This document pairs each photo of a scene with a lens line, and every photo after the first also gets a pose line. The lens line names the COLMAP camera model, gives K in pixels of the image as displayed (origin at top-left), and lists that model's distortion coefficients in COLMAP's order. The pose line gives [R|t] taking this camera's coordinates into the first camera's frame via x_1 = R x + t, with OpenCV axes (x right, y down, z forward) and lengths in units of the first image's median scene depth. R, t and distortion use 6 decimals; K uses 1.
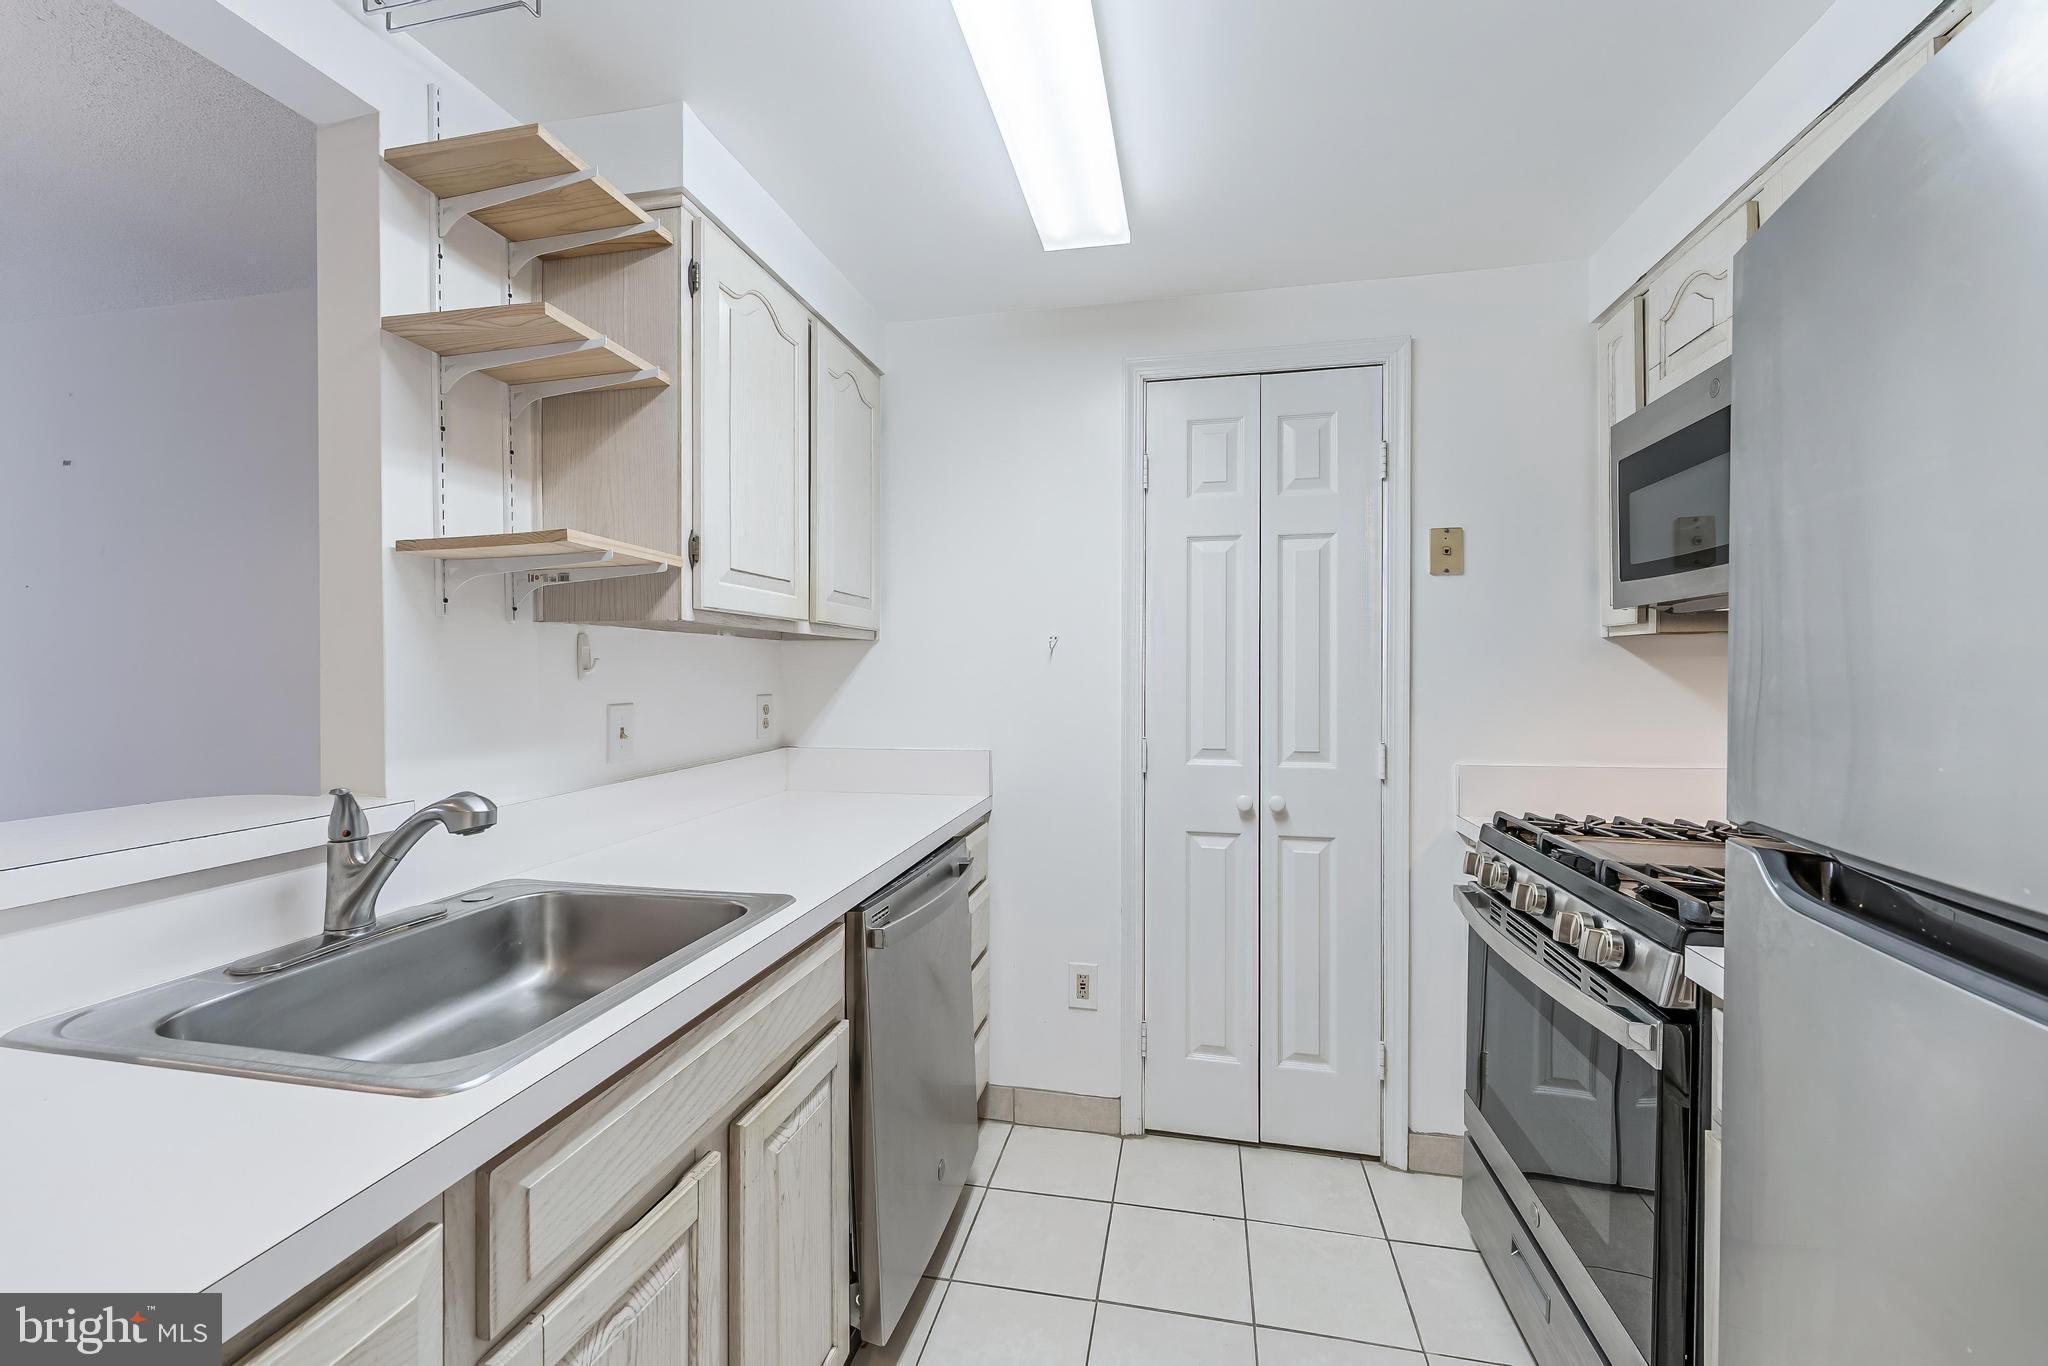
lens RADIAL K [[825.2, 0, 1024.0], [0, 825.2, 683.0], [0, 0, 1]] dist [0.001187, 0.000070]
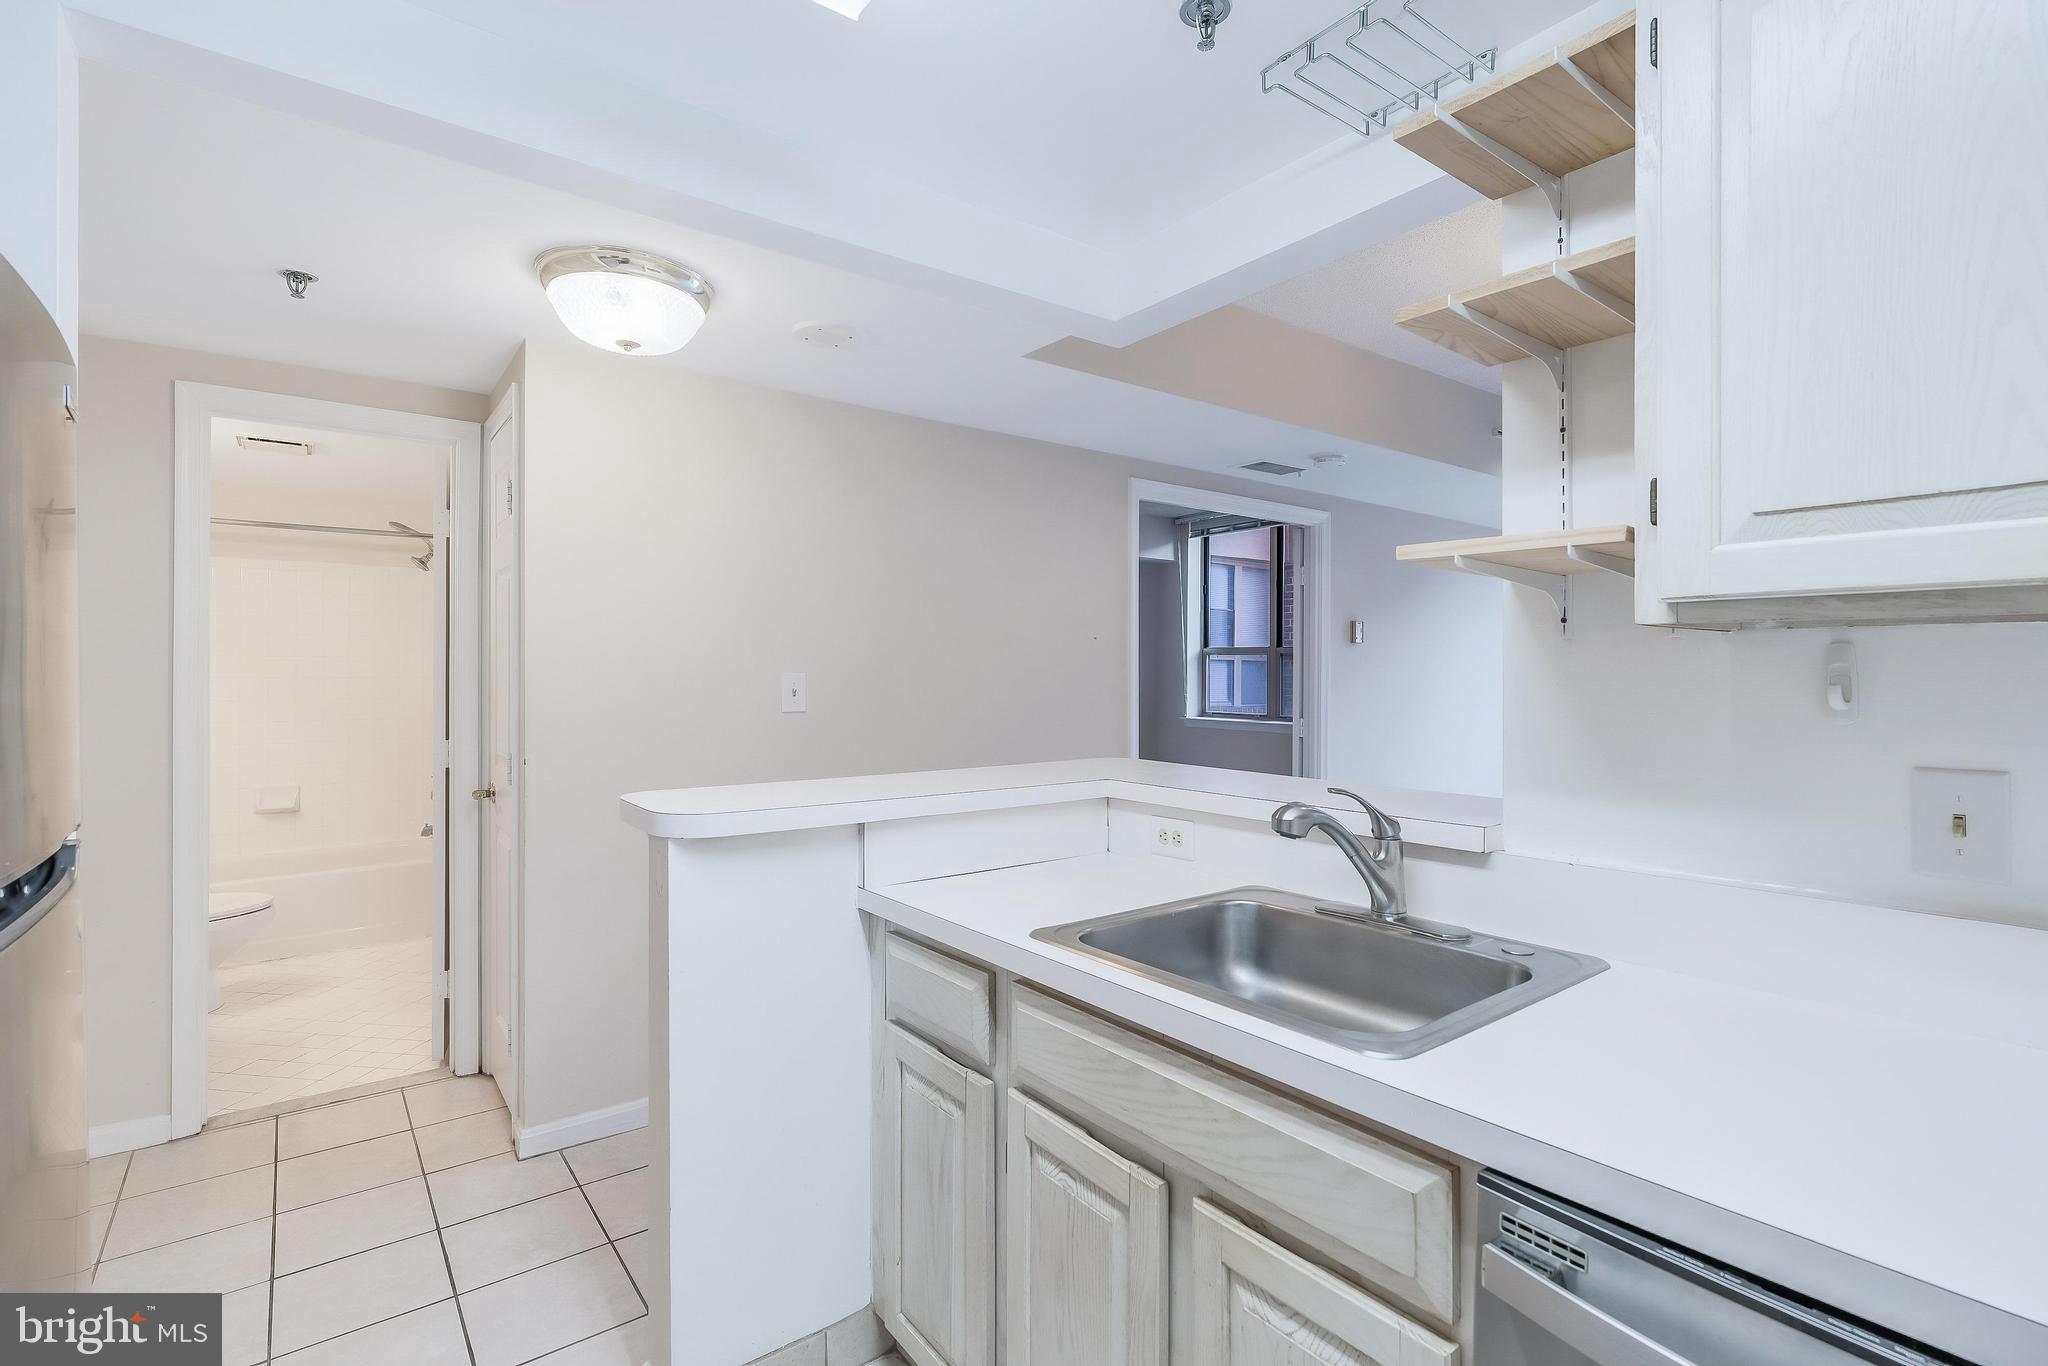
lens RADIAL K [[959.2, 0, 1033.5], [0, 959.2, 668.9], [0, 0, 1]] dist [-0.000763, -0.000165]
pose [[-0.645631, 0.000498, -0.763650, 0.534527], [-0.009659, 0.999914, 0.008819, -0.055698], [0.763589, 0.013070, -0.645571, 1.415475]]
